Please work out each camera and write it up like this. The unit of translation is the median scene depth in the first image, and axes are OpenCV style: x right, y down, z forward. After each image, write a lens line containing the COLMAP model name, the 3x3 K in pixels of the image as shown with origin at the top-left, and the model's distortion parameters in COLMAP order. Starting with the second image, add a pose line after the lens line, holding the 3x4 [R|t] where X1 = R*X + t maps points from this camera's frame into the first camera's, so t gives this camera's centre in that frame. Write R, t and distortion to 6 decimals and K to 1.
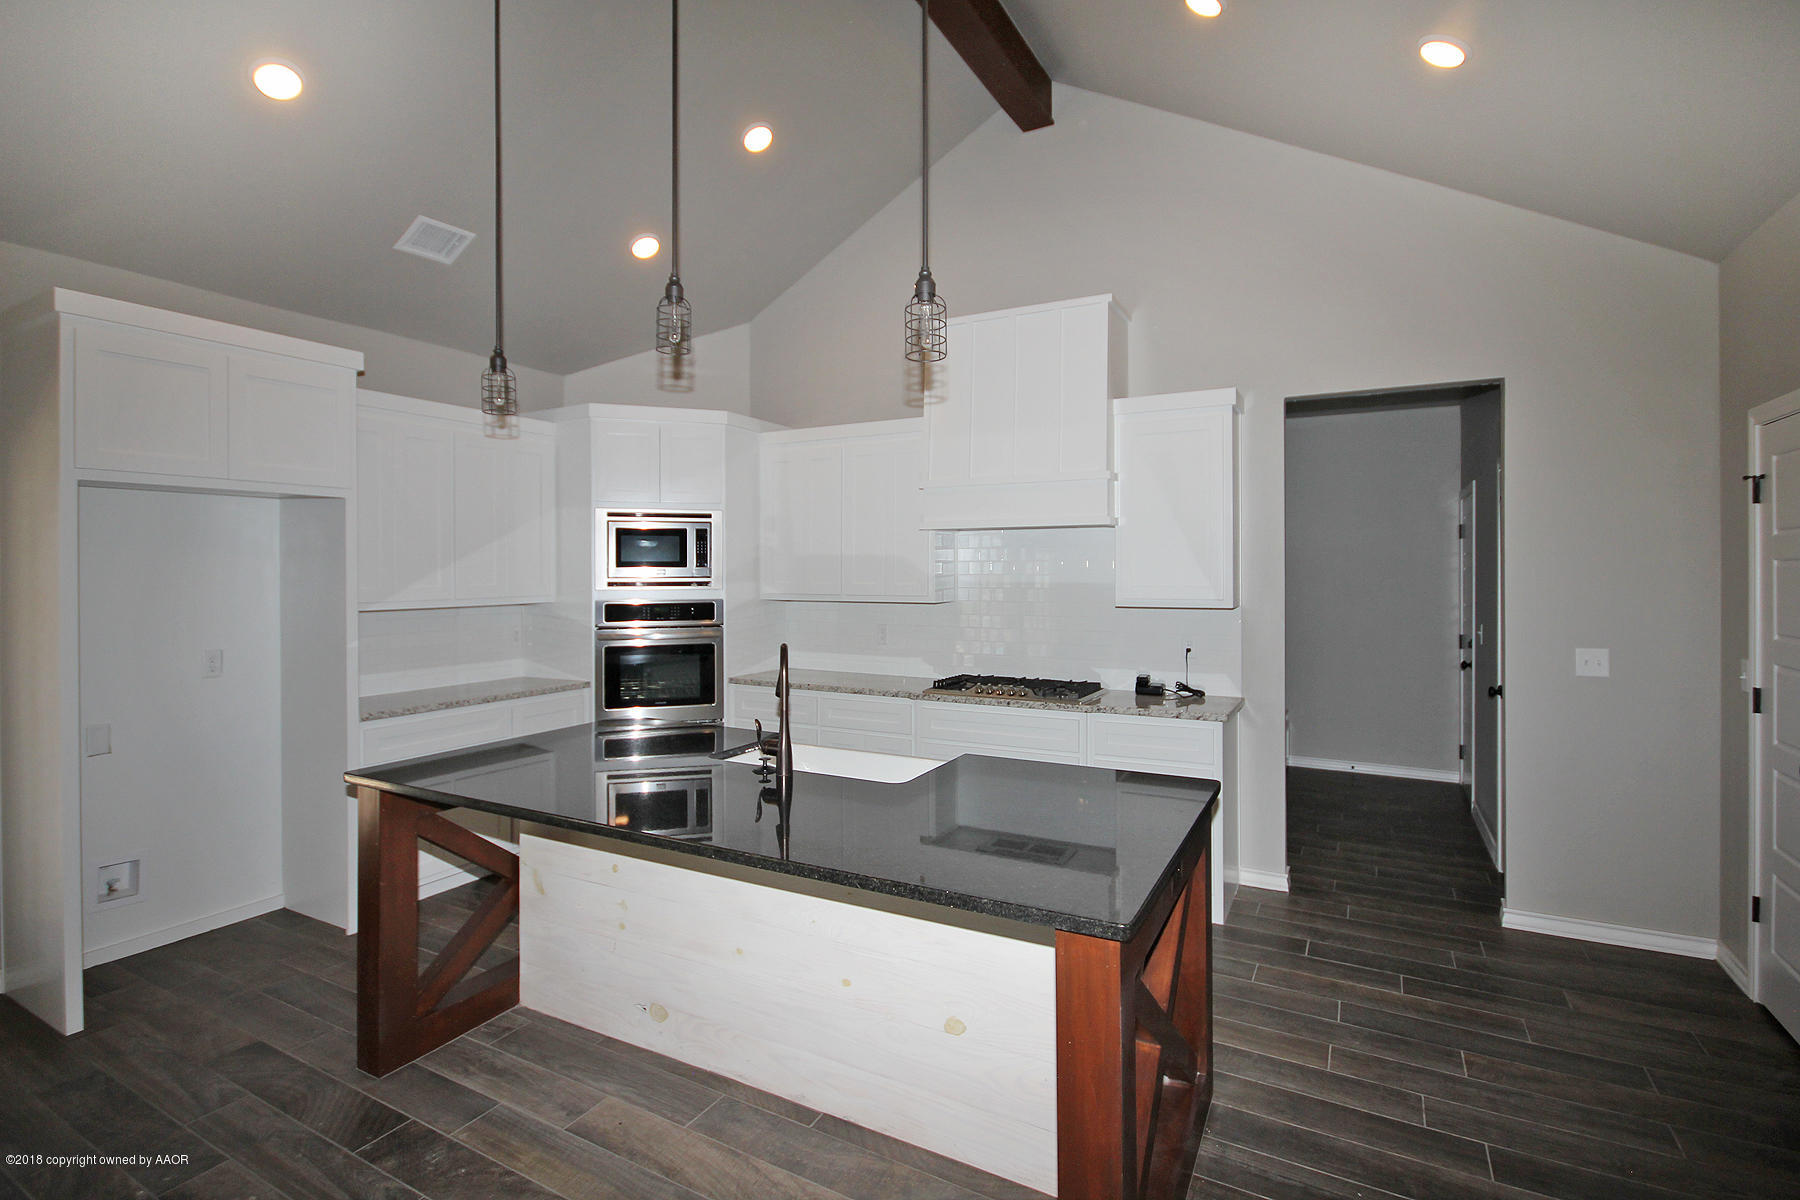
lens RADIAL K [[824.0, 0, 926.4], [0, 824.0, 584.4], [0, 0, 1]] dist [0.001027, -0.000540]
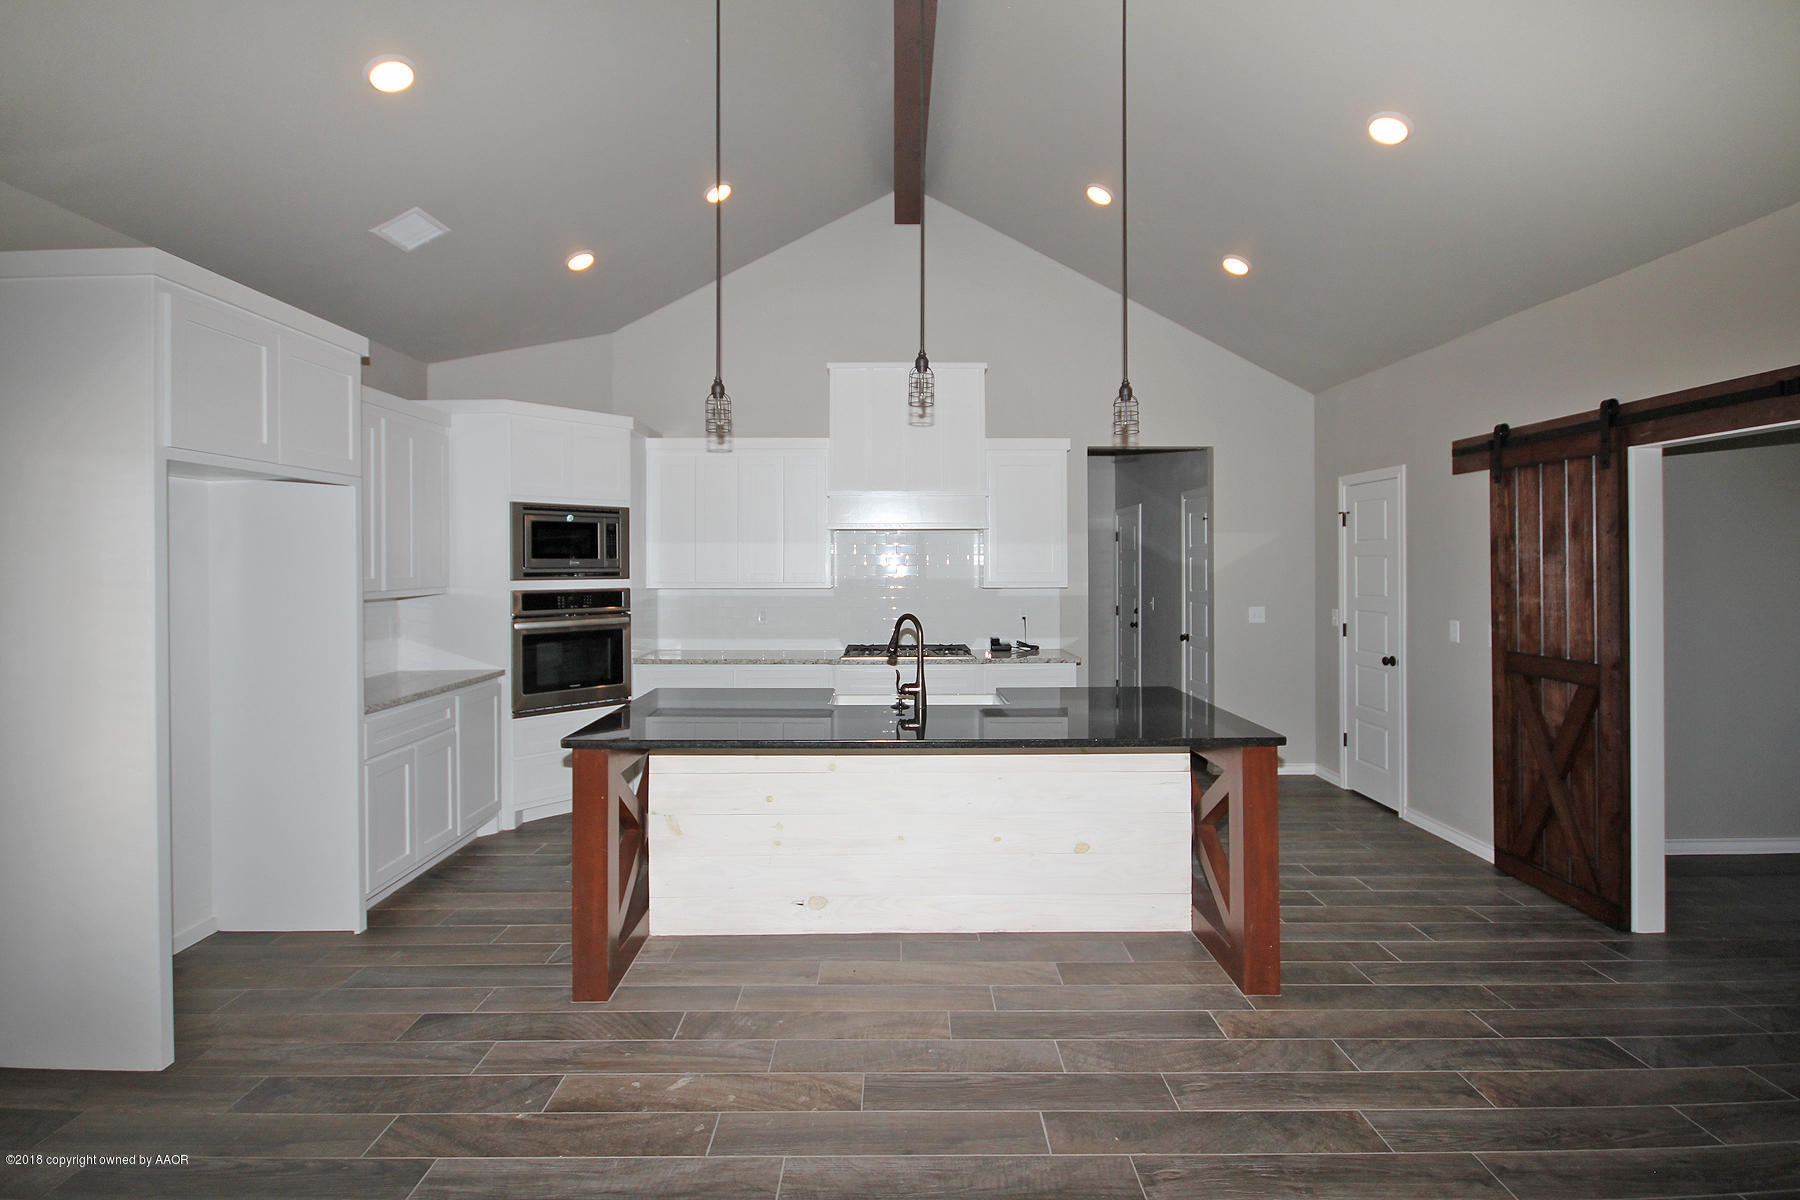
lens RADIAL K [[762.5, 0, 891.4], [0, 762.5, 574.3], [0, 0, 1]] dist [-0.001468, -0.000074]
pose [[0.897929, -0.005658, 0.440104, -0.524436], [0.007069, 0.999974, -0.001567, 0.005521], [-0.440084, 0.004518, 0.897945, -0.088901]]
